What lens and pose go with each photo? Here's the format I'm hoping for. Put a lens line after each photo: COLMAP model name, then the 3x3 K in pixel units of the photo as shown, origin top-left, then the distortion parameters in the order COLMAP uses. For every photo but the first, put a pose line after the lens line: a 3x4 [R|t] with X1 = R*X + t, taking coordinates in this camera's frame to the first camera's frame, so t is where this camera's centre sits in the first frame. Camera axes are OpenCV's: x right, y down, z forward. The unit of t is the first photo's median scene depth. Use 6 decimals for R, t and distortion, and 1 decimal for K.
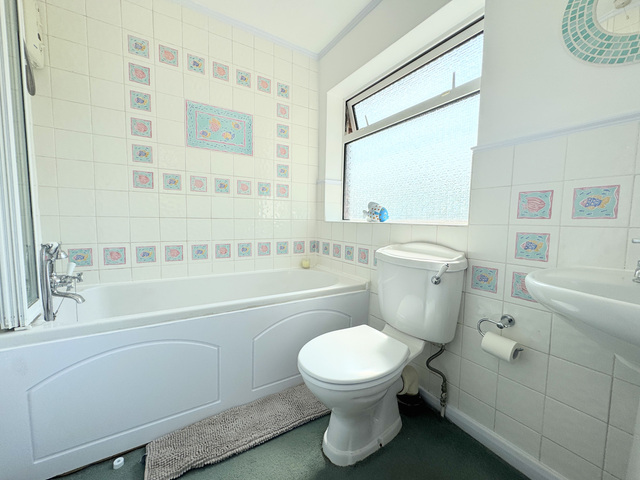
lens RADIAL K [[258.2, 0, 319.0], [0, 258.2, 239.0], [0, 0, 1]] dist [-0.000377, 0.000178]
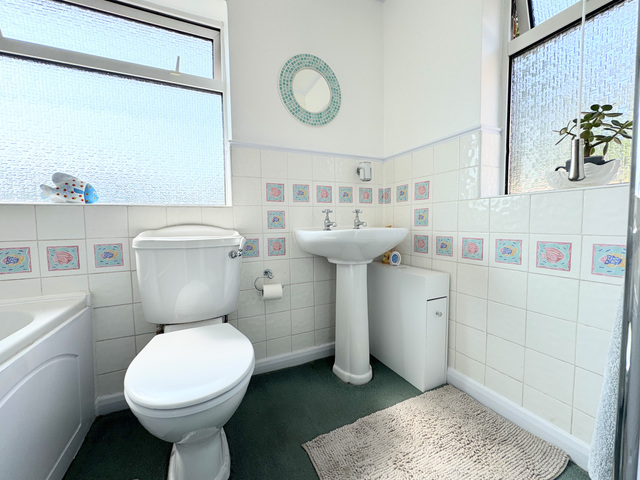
lens RADIAL K [[258.2, 0, 319.5], [0, 258.2, 239.5], [0, 0, 1]] dist [-0.000377, 0.000178]
pose [[0.122274, -0.085443, 0.988812, -0.453017], [0.089754, 0.993157, 0.074720, 0.036840], [-0.988430, 0.079613, 0.129107, 0.376306]]
